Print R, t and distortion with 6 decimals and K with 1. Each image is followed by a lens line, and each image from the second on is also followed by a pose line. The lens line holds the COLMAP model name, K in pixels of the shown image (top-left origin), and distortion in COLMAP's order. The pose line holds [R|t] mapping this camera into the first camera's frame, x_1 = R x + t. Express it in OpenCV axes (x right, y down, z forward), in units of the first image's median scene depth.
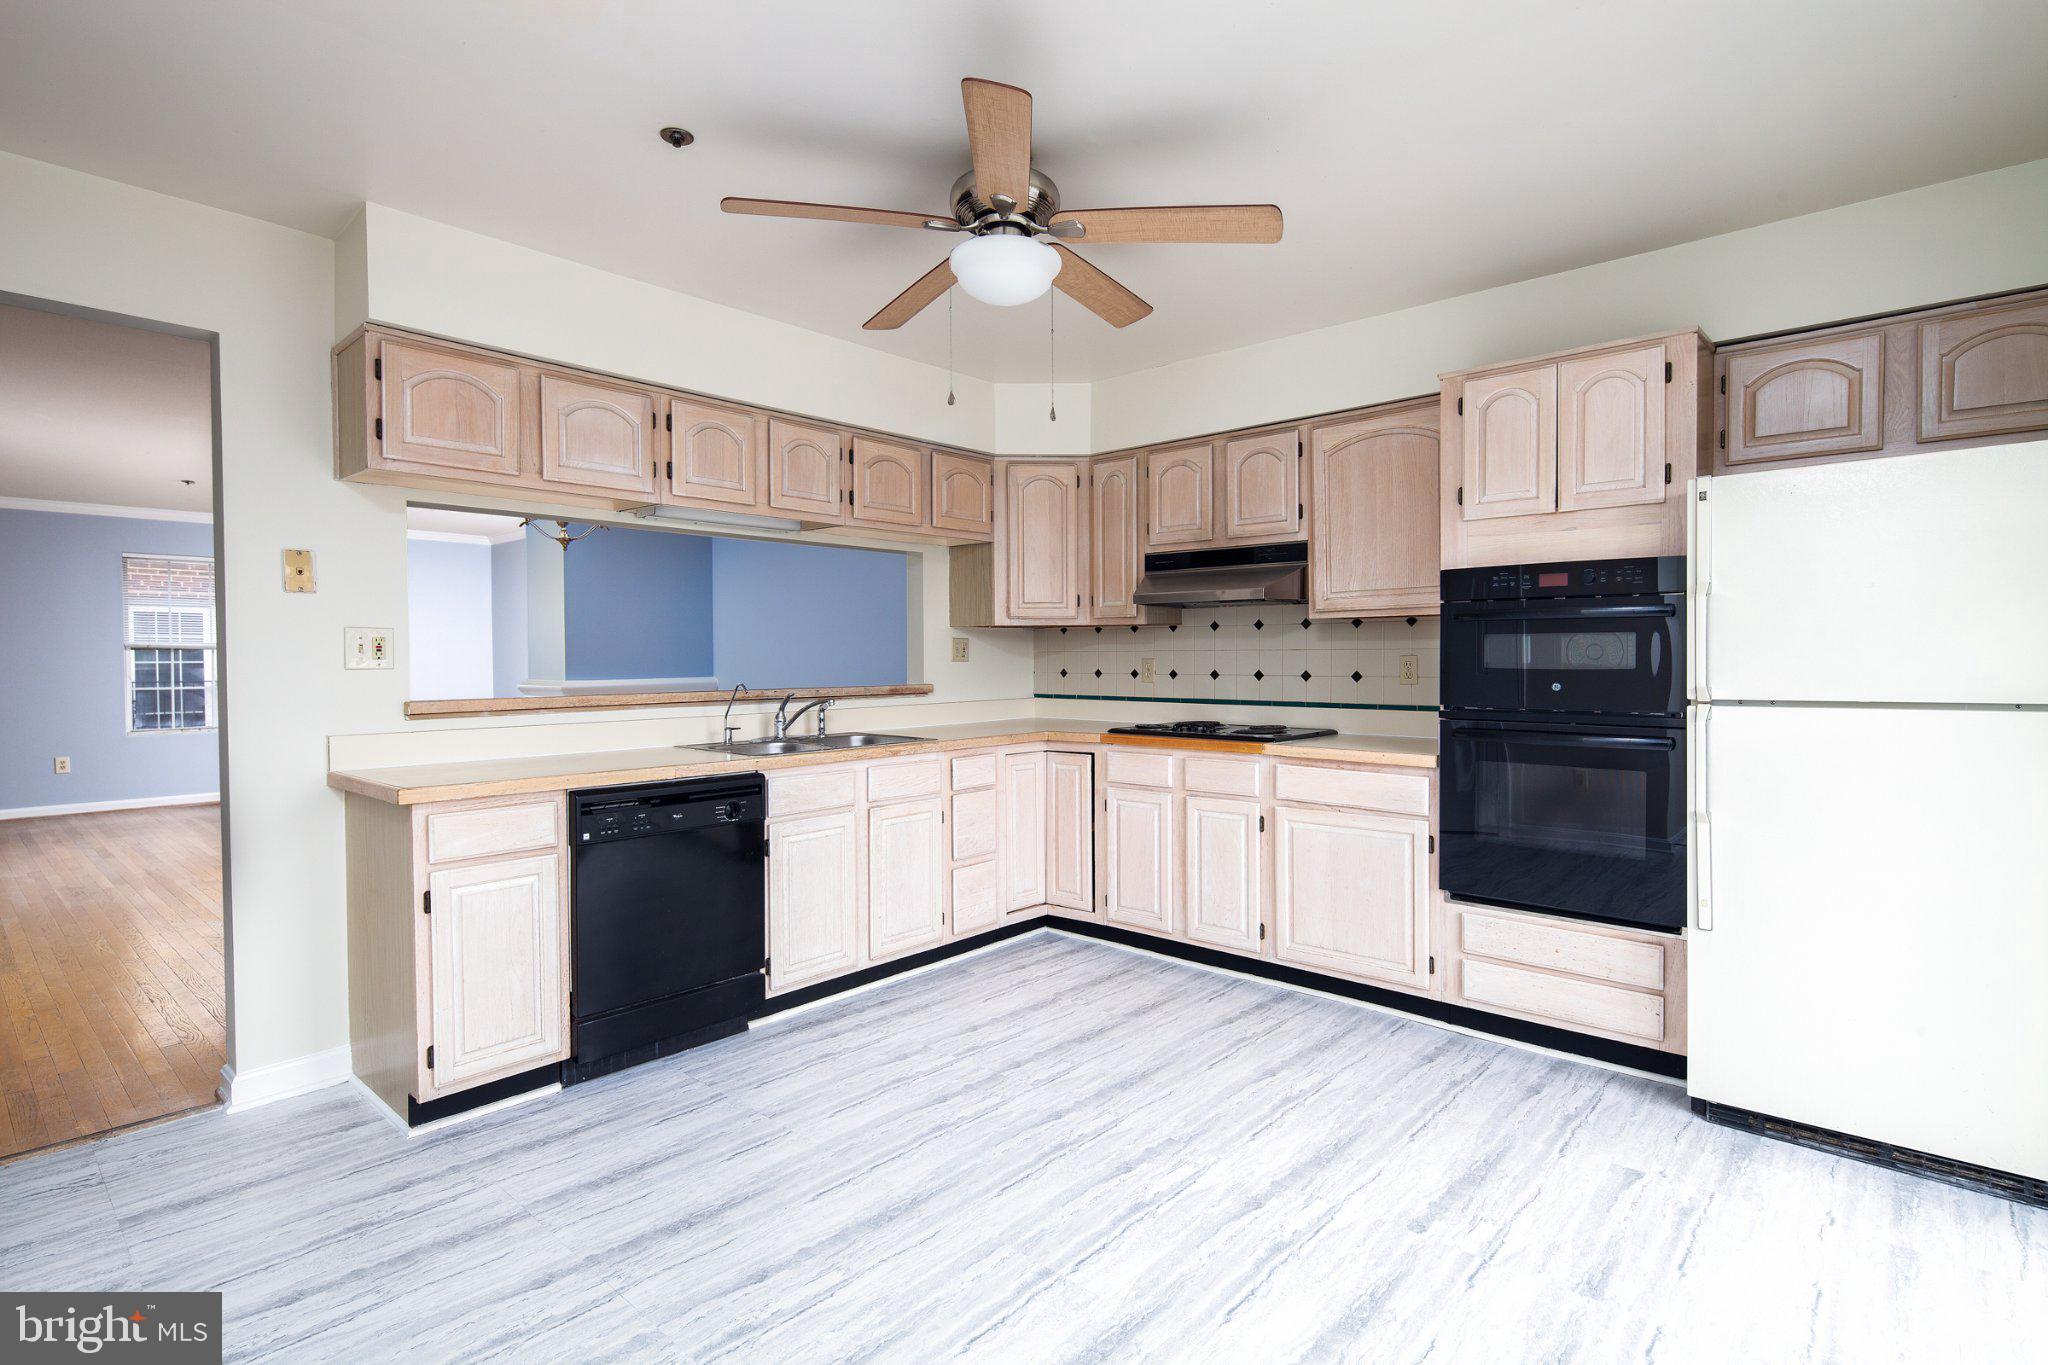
lens RADIAL K [[987.8, 0, 1024.1], [0, 987.8, 668.2], [0, 0, 1]] dist [-0.000121, -0.000357]
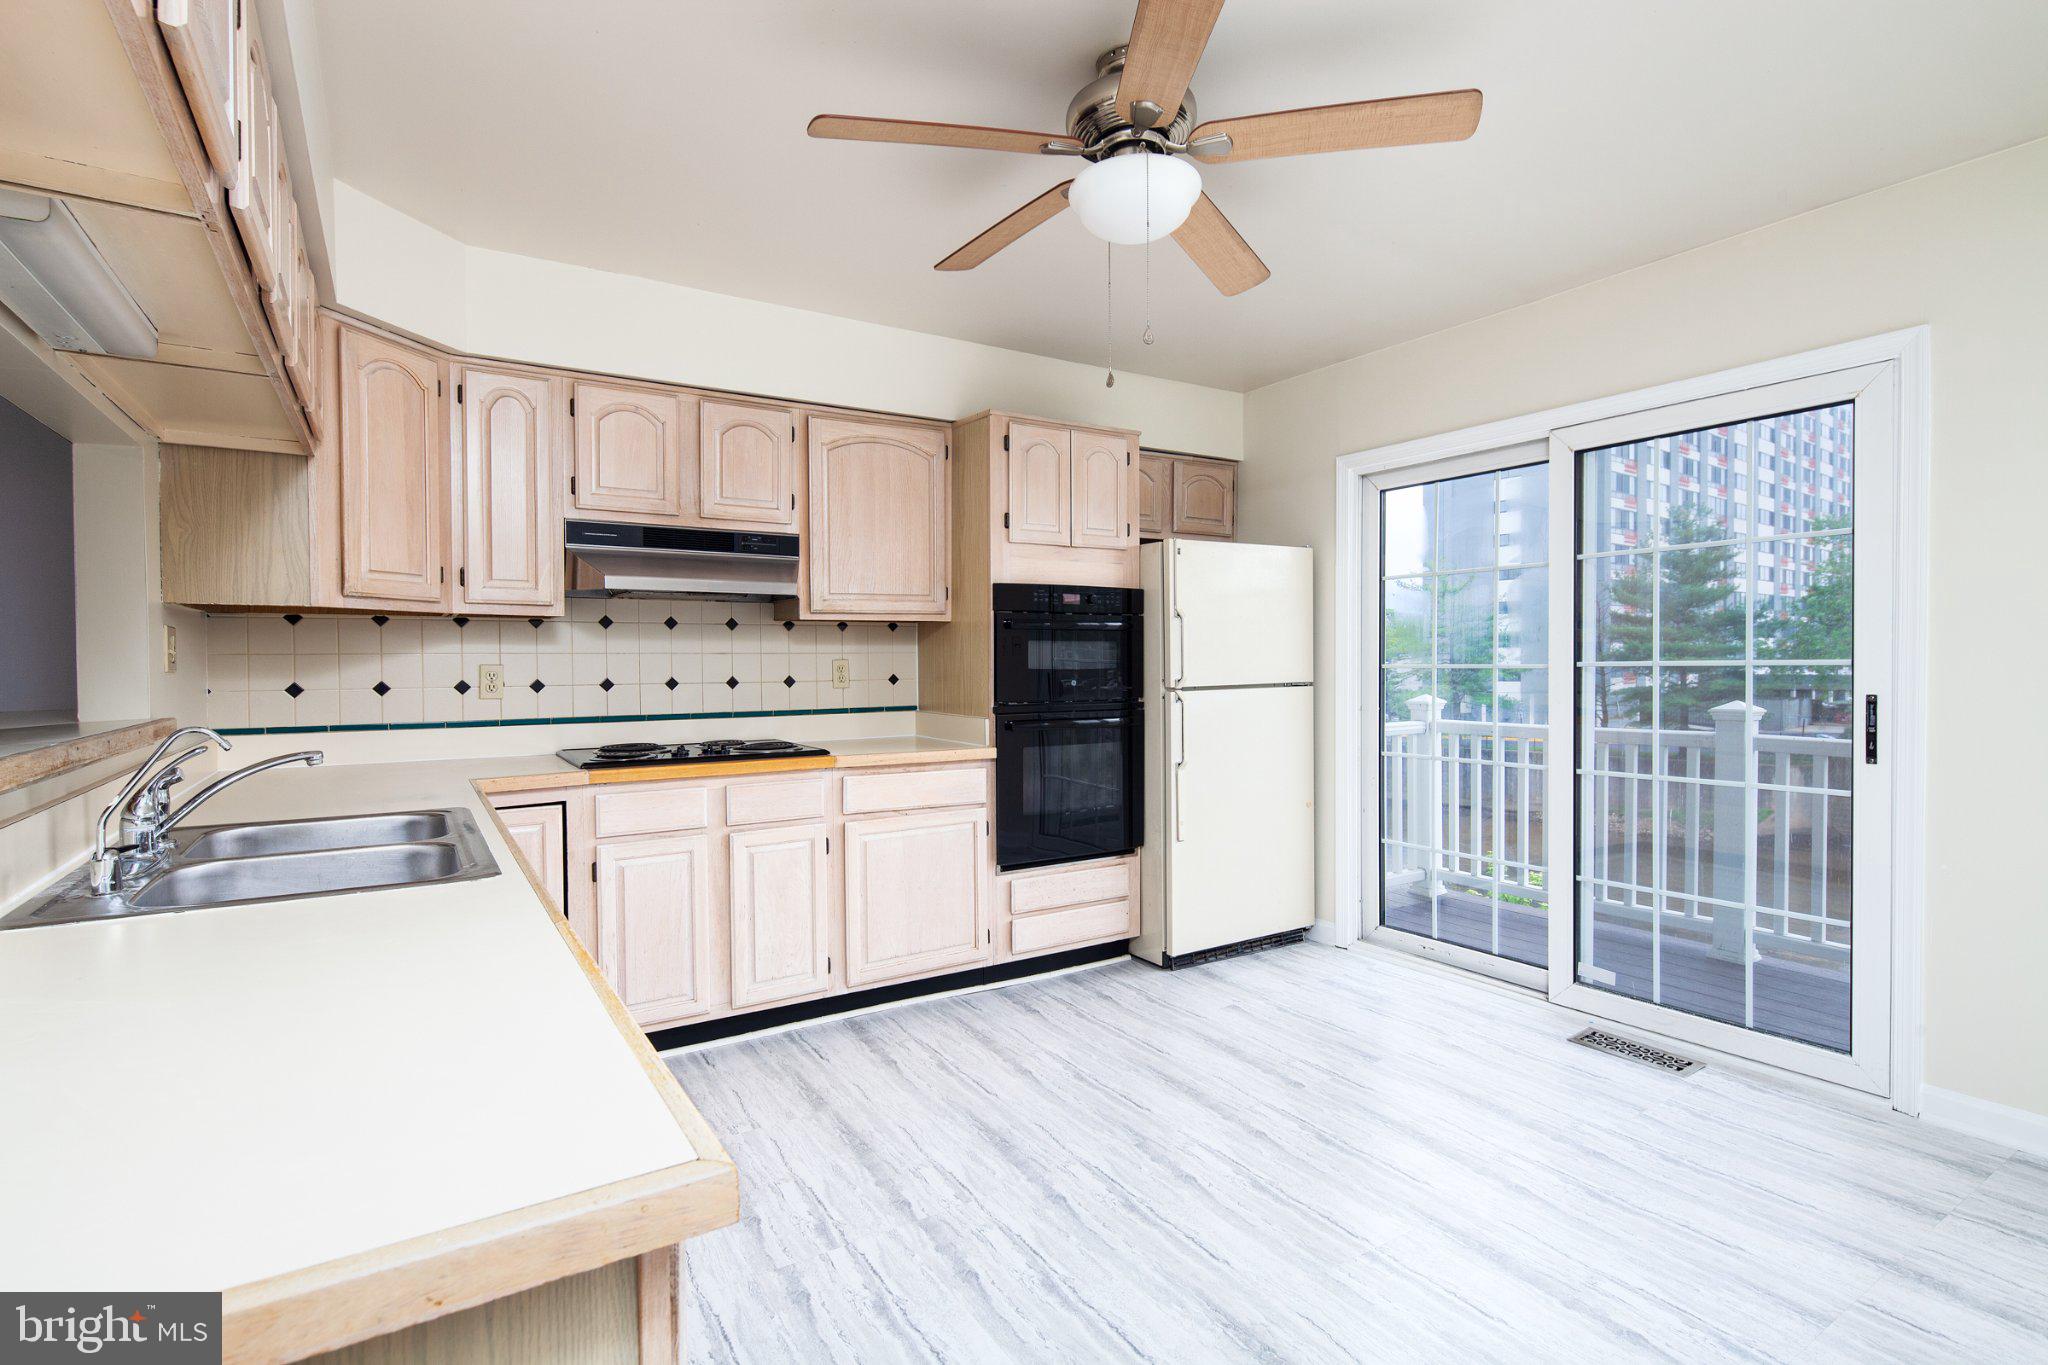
lens RADIAL K [[993.2, 0, 1027.7], [0, 993.2, 665.9], [0, 0, 1]] dist [-0.000254, -0.000188]
pose [[0.268309, -0.005521, 0.963317, -0.667625], [0.017136, 0.999853, 0.000957, -0.004599], [-0.963180, 0.016251, 0.268364, 0.663089]]
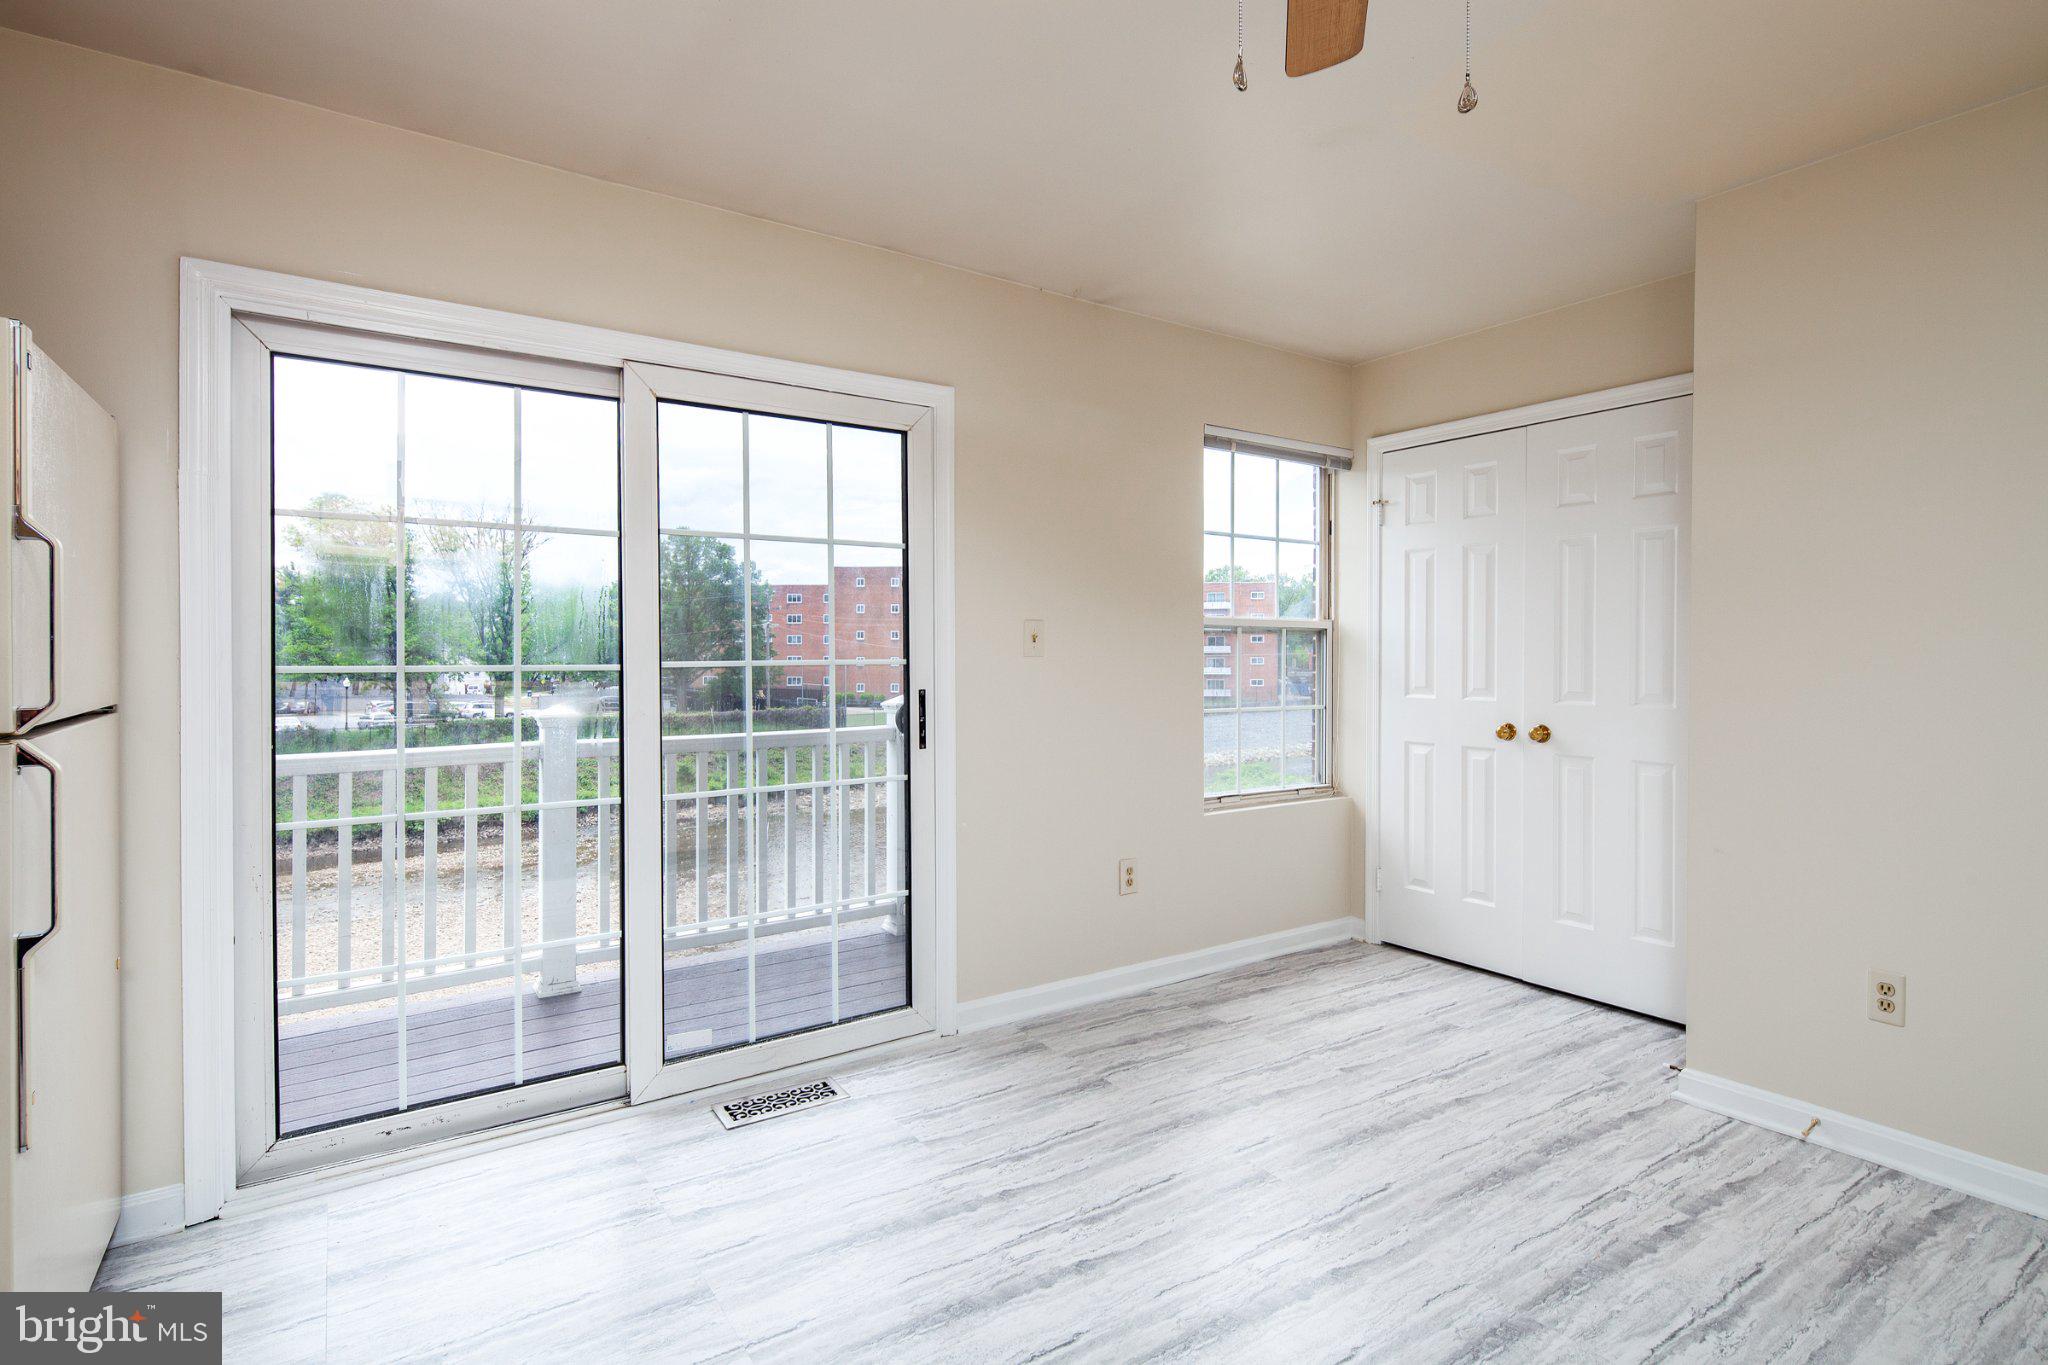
lens RADIAL K [[993.2, 0, 1027.7], [0, 993.2, 665.9], [0, 0, 1]] dist [-0.000254, -0.000188]
pose [[-0.969269, 0.000586, 0.246004, -0.012472], [0.005921, 0.999763, 0.020944, -0.010568], [-0.245934, 0.021757, -0.969042, 1.118999]]
